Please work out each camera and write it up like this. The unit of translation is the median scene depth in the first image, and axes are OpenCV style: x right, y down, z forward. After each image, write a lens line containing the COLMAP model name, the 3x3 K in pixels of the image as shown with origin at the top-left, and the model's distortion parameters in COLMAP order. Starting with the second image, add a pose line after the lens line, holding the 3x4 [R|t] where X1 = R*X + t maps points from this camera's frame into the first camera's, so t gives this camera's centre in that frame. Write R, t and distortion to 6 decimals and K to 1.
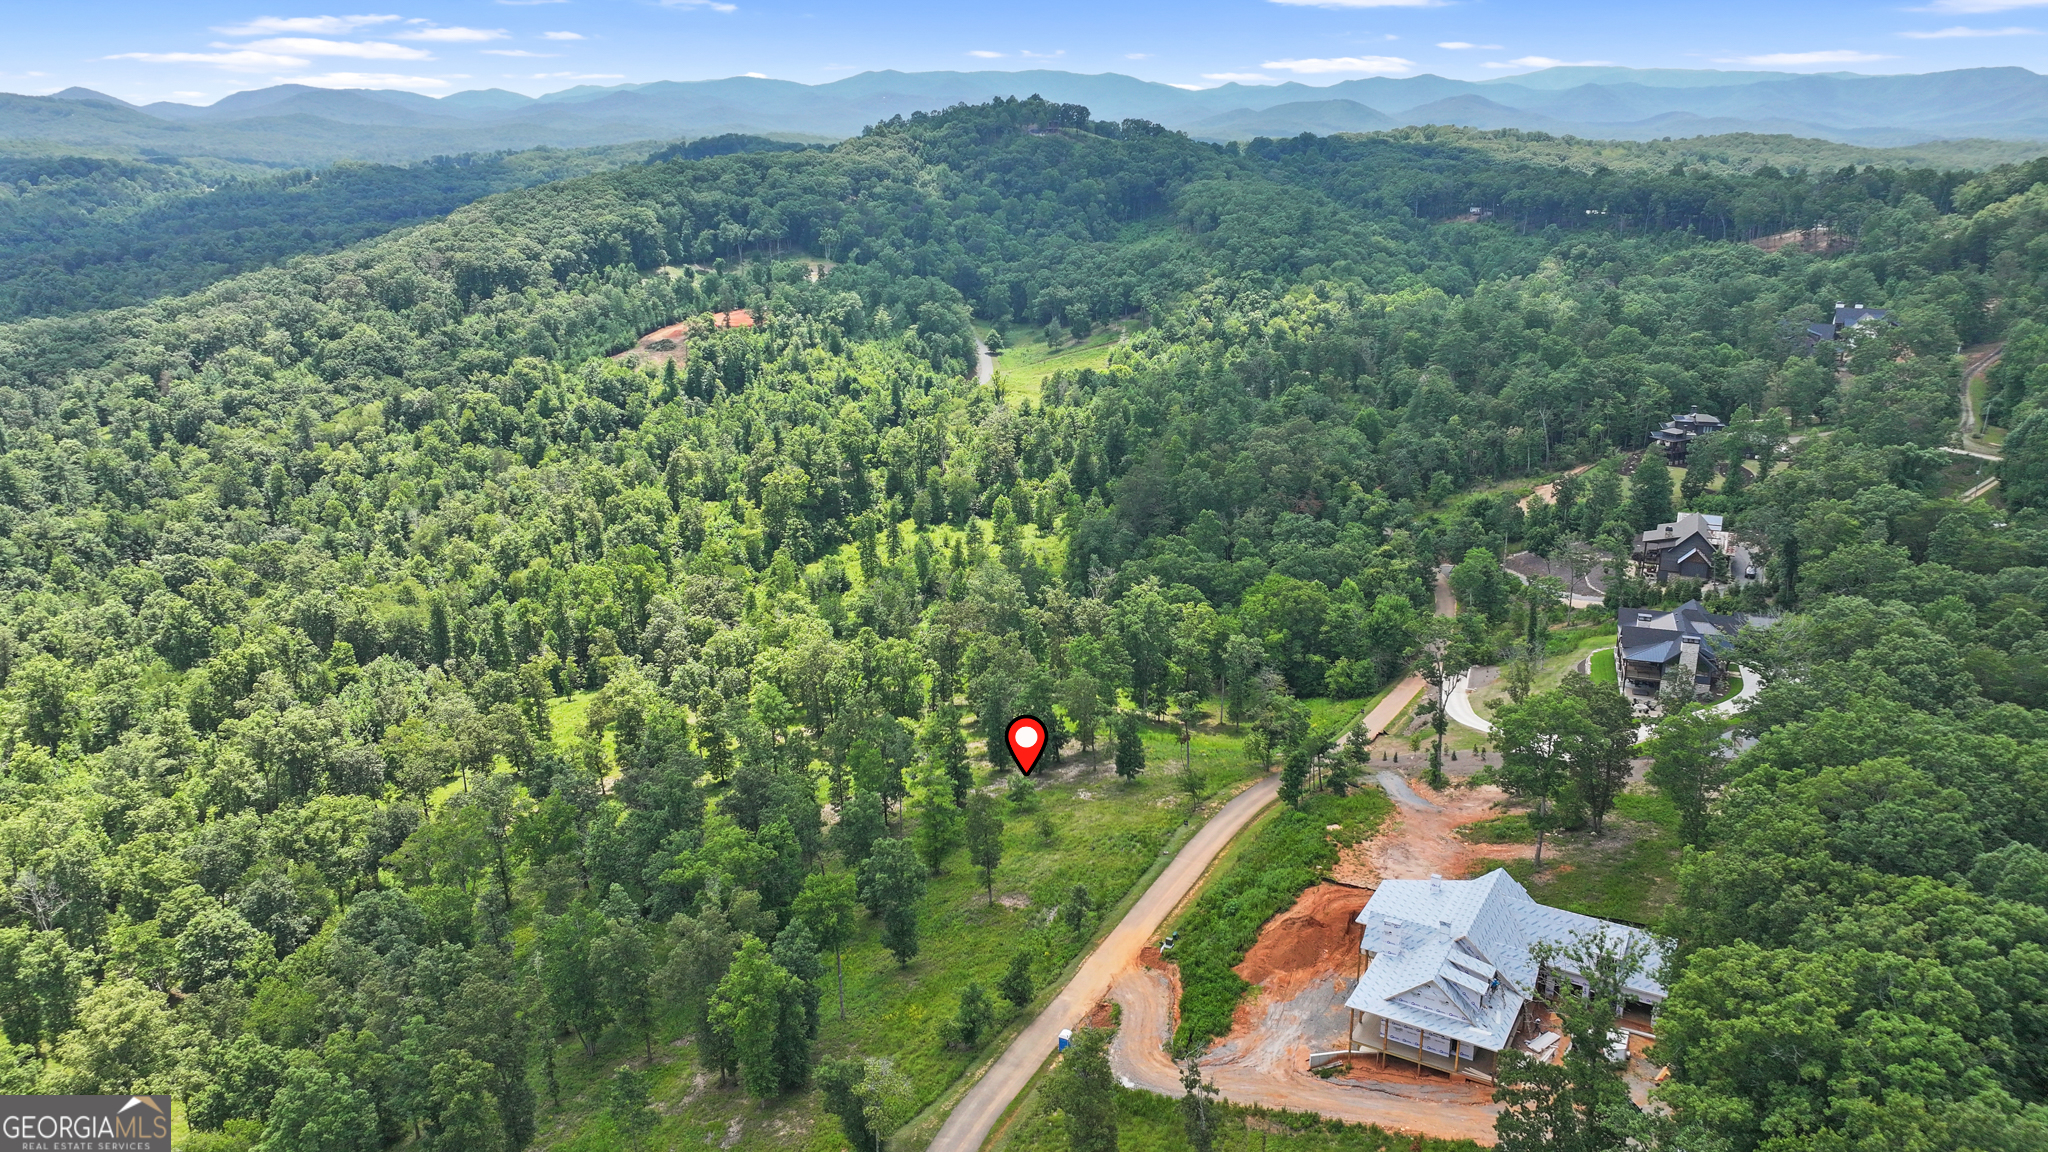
lens RADIAL K [[1439.1, 0, 1021.0], [0, 1439.1, 579.6], [0, 0, 1]] dist [0.005912, -0.000191]
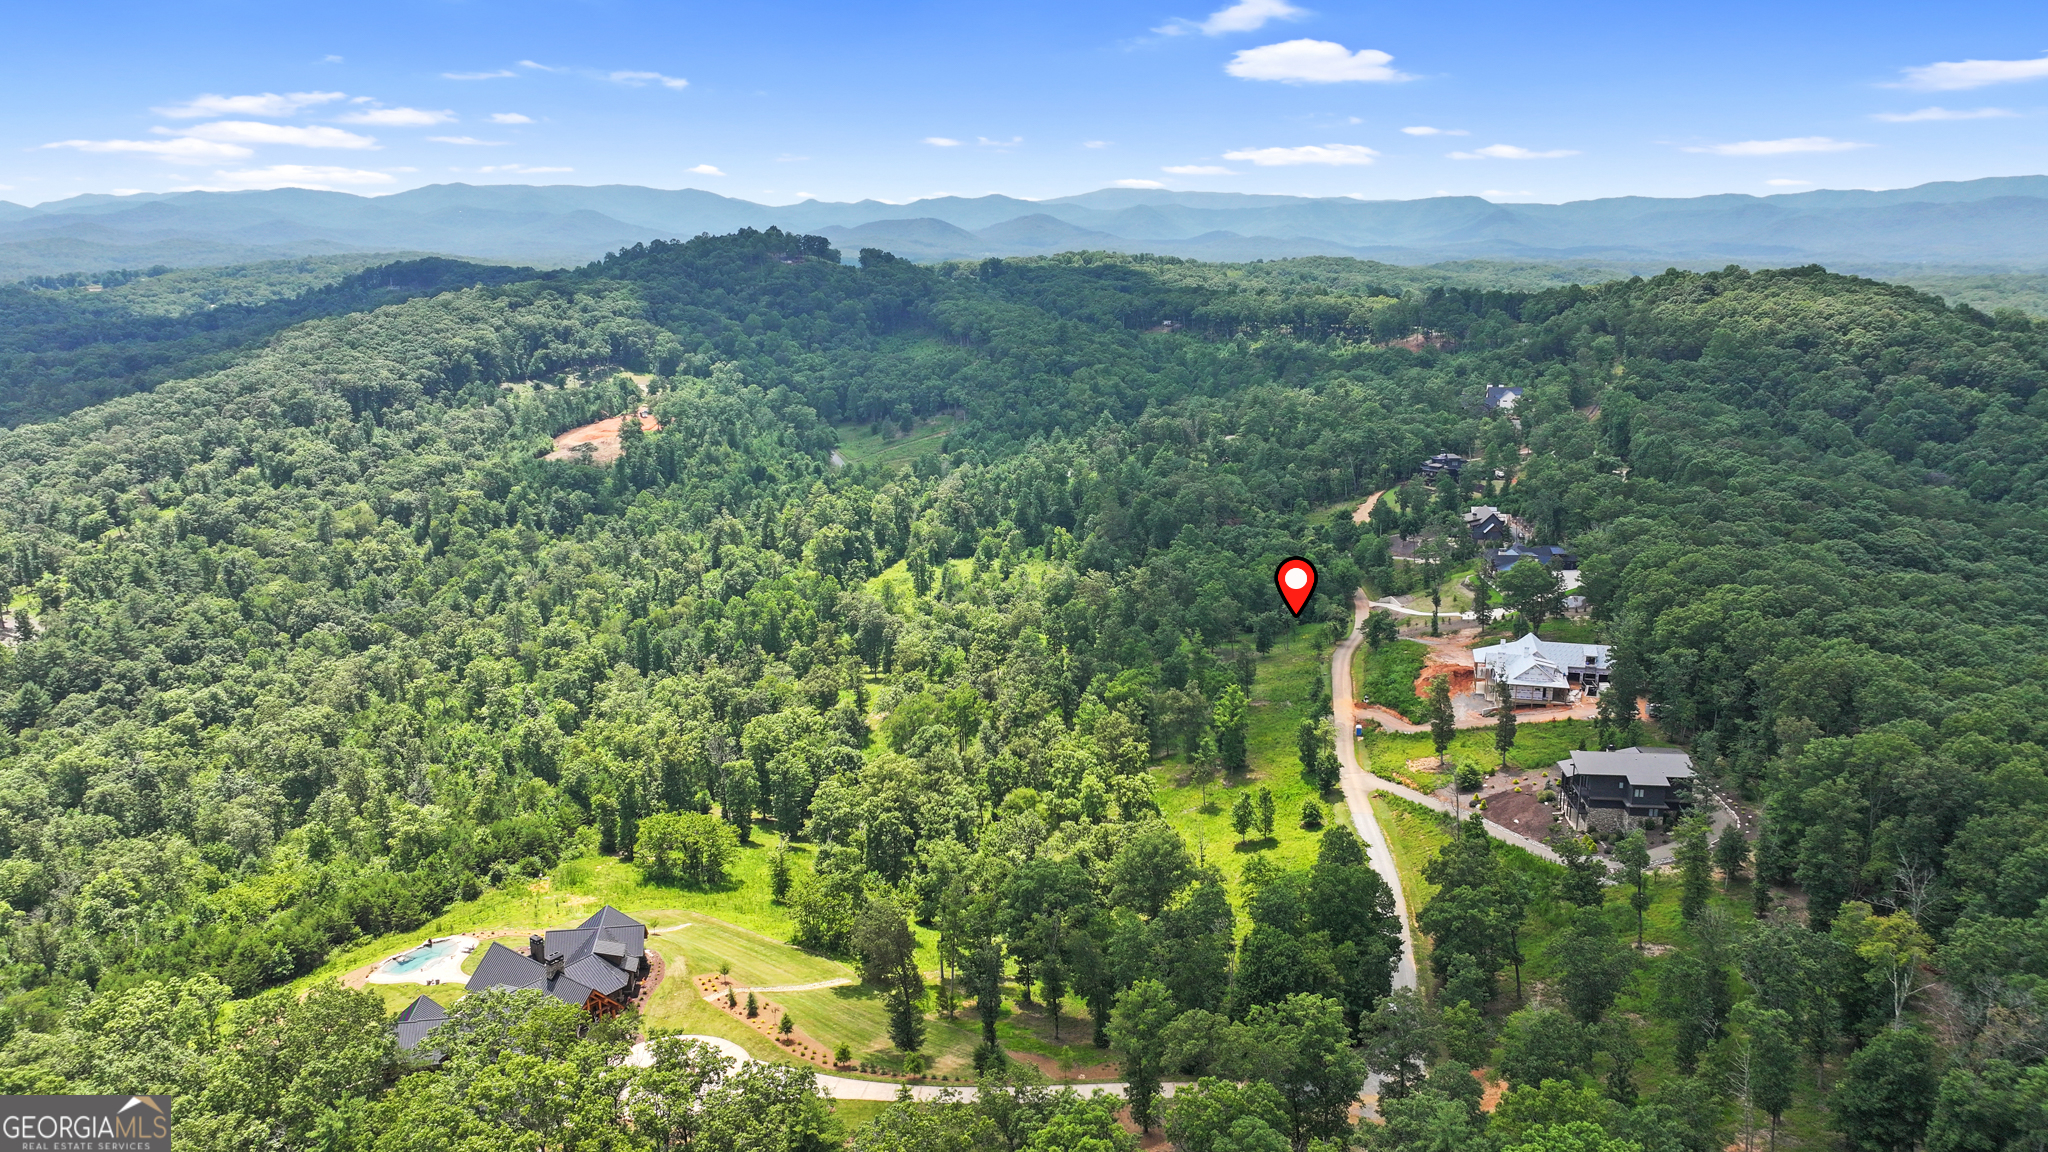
lens RADIAL K [[1439.1, 0, 1021.0], [0, 1439.1, 579.6], [0, 0, 1]] dist [0.005912, -0.000191]
pose [[0.960003, -0.062192, 0.272994, -0.236640], [0.082078, 0.994694, -0.062025, 0.046060], [-0.267688, 0.081951, 0.960014, -0.210796]]
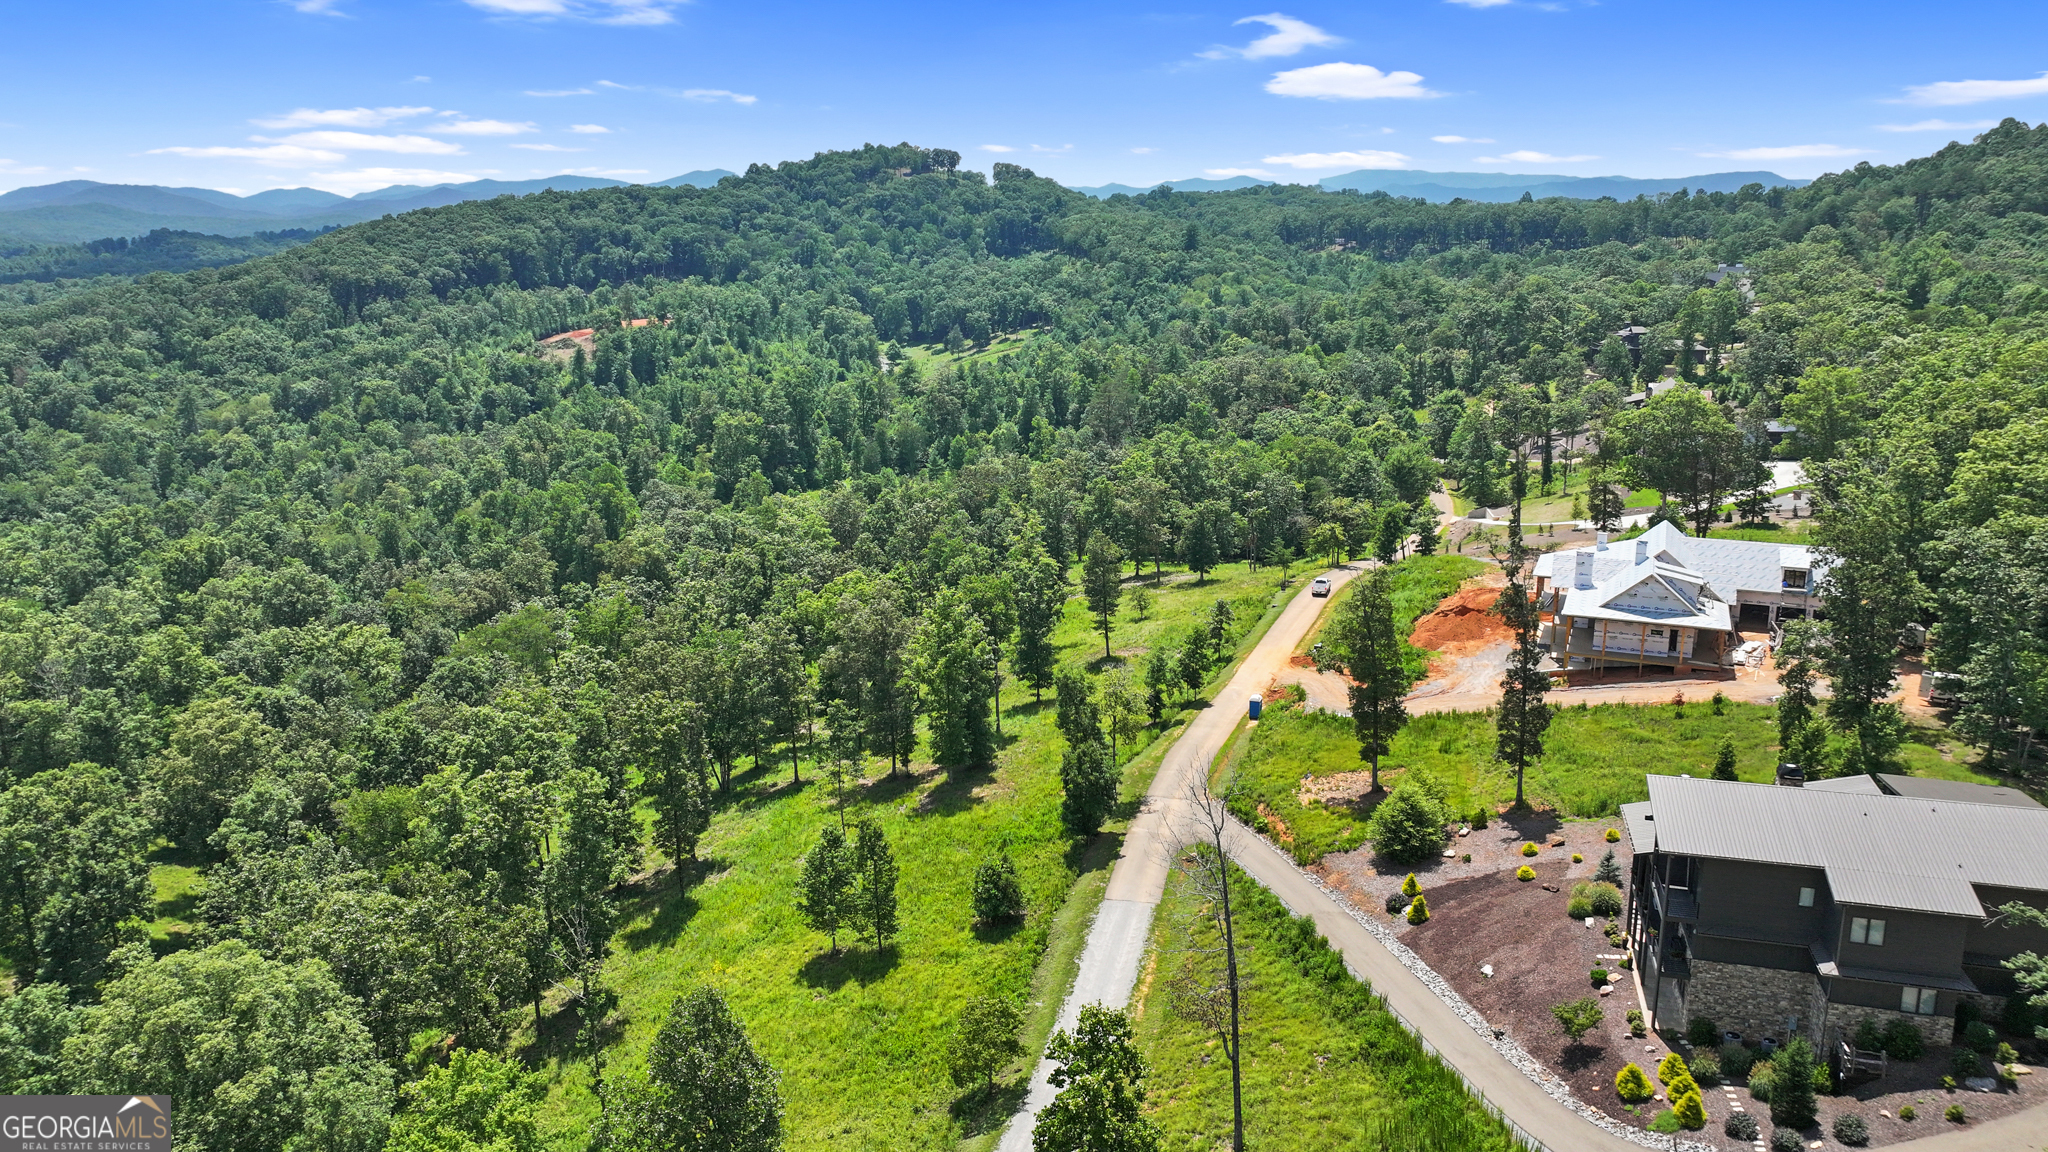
lens RADIAL K [[1441.5, 0, 1024.0], [0, 1441.5, 576.0], [0, 0, 1]] dist [0.000948, 0.009791]
pose [[0.993133, -0.027680, 0.113665, -0.055418], [0.035380, 0.997172, -0.066299, 0.069638], [-0.111509, 0.069865, 0.991305, 0.010935]]
